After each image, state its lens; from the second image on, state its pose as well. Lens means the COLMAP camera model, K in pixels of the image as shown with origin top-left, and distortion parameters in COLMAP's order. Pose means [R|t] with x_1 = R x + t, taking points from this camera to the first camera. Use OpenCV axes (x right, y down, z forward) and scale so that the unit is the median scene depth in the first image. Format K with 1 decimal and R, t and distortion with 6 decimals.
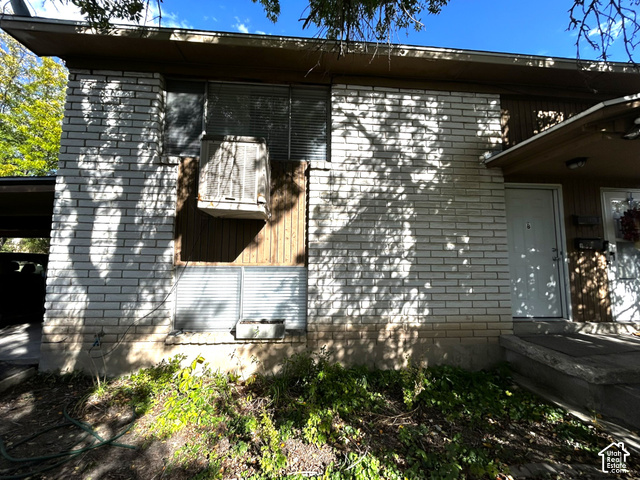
lens RADIAL K [[259.0, 0, 320.0], [0, 259.0, 240.0], [0, 0, 1]] dist [-0.000265, 0.000033]
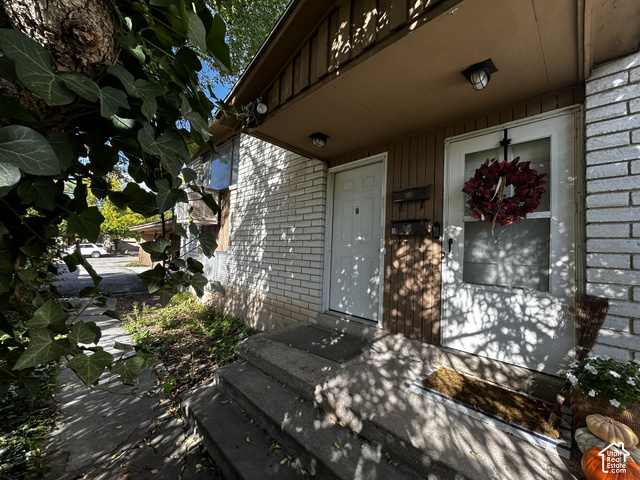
lens RADIAL K [[259.0, 0, 320.0], [0, 259.0, 240.0], [0, 0, 1]] dist [-0.000265, 0.000033]
pose [[0.645489, -0.016896, -0.763583, 1.475672], [0.033290, 0.999428, 0.006027, 0.037559], [0.763044, -0.029310, 0.645682, 0.366686]]
